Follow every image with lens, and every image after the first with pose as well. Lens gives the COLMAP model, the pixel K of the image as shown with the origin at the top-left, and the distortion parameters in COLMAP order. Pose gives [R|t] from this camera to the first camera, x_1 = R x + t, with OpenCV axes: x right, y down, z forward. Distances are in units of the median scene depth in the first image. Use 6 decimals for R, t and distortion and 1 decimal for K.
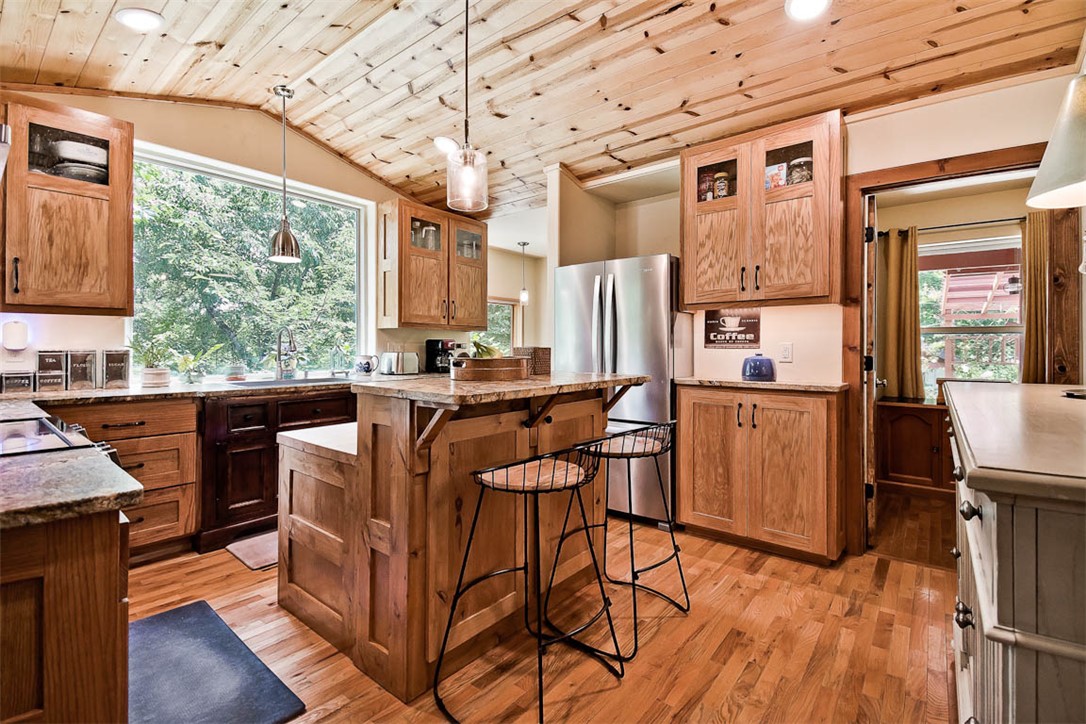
lens RADIAL K [[481.6, 0, 538.0], [0, 481.6, 346.7], [0, 0, 1]] dist [0.024779, -0.026230]
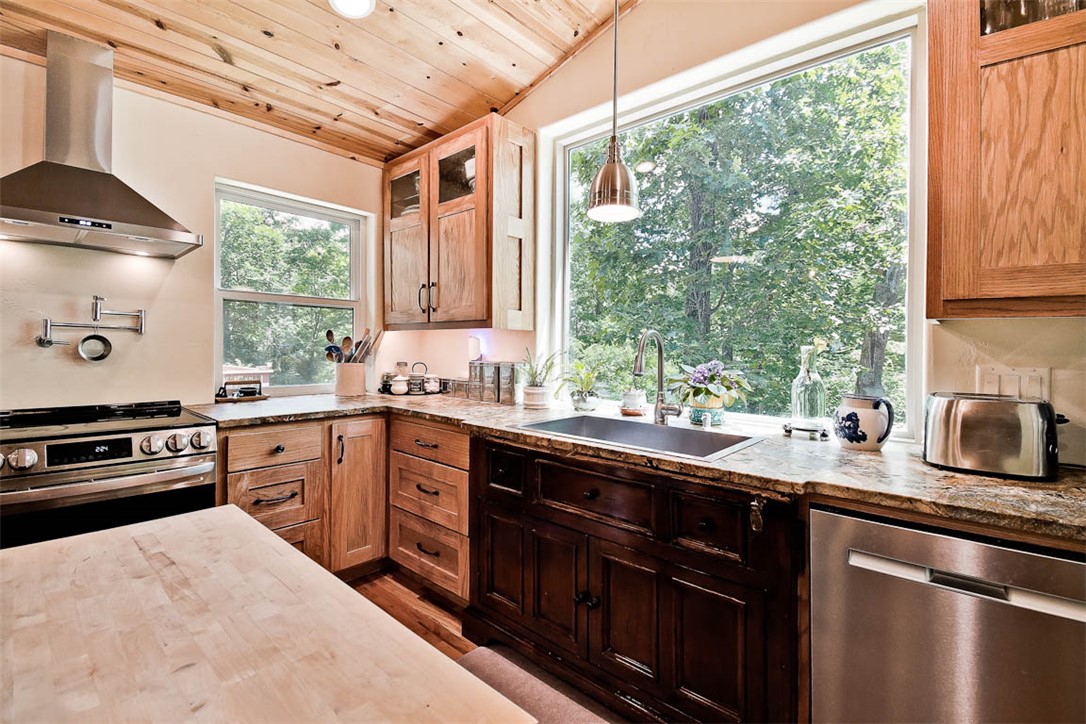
lens RADIAL K [[481.6, 0, 538.0], [0, 481.6, 346.7], [0, 0, 1]] dist [0.024779, -0.026230]
pose [[-0.045322, 0.006273, -0.998953, 0.060643], [-0.004973, 0.999966, 0.006505, -0.032570], [0.998960, 0.005262, -0.045290, 1.254821]]
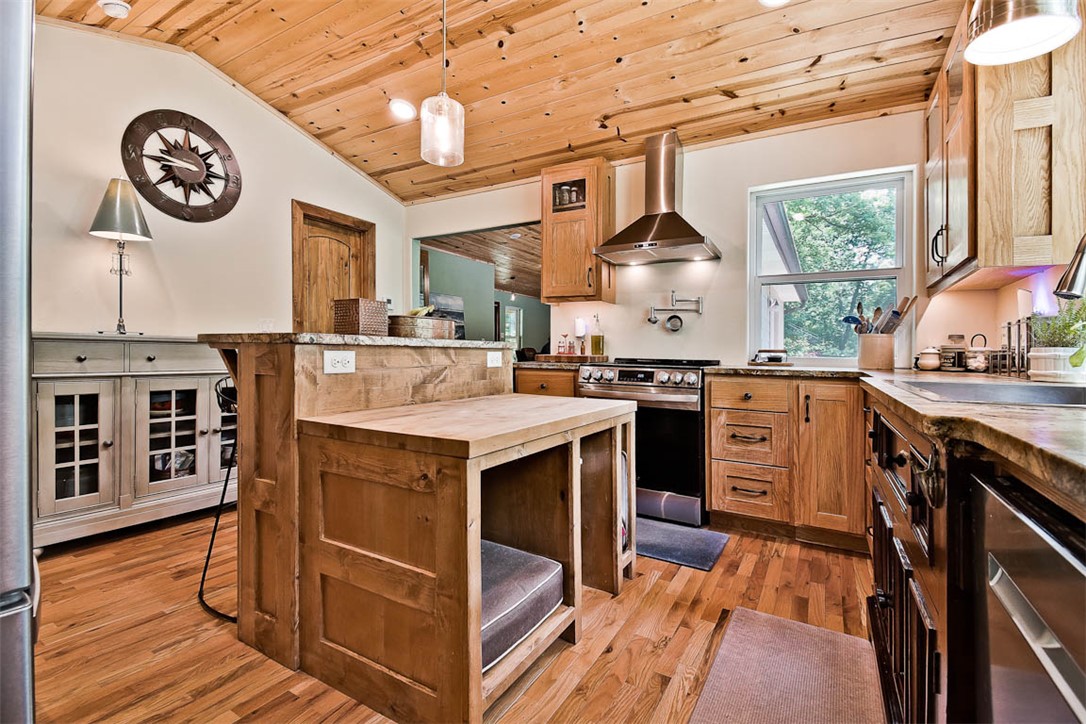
lens RADIAL K [[476.2, 0, 543.0], [0, 476.2, 362.0], [0, 0, 1]] dist [0.017216, -0.025472]
pose [[-0.985923, -0.005772, -0.167099, -0.163415], [-0.008410, 0.999851, 0.015084, 0.069081], [0.166987, 0.016277, -0.985825, 1.692070]]
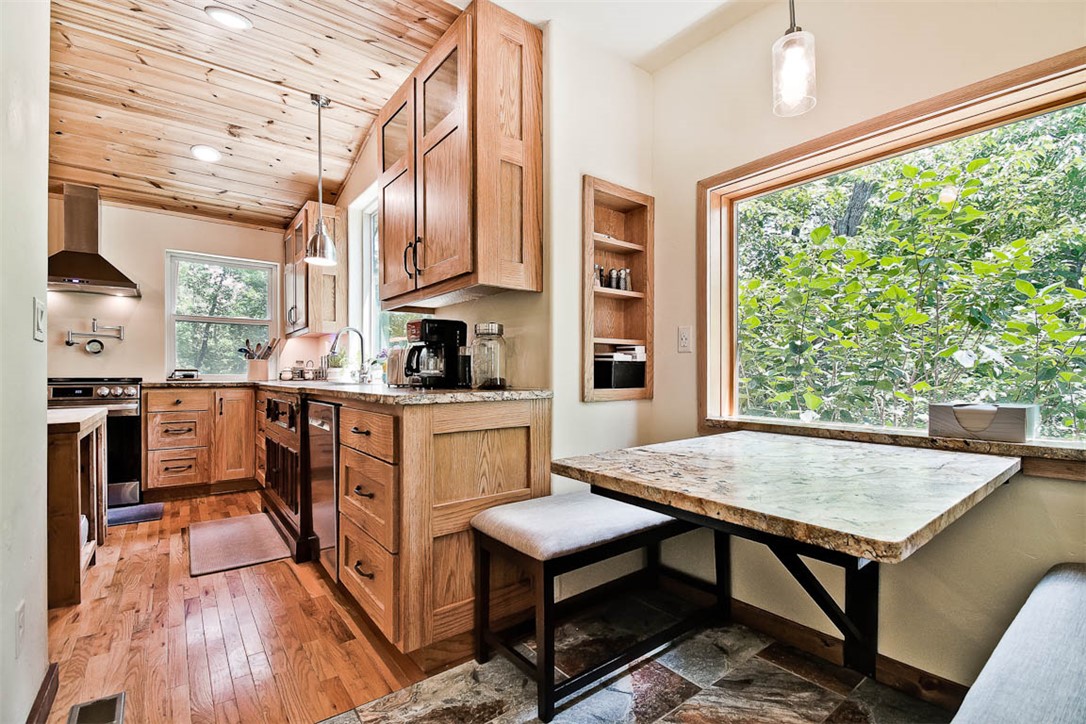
lens RADIAL K [[476.2, 0, 543.0], [0, 476.2, 362.0], [0, 0, 1]] dist [0.017216, -0.025472]
pose [[-0.215807, -0.016706, -0.976293, 0.437449], [0.003932, 0.999831, -0.017978, 0.061289], [0.976428, -0.007718, -0.215705, 2.187372]]
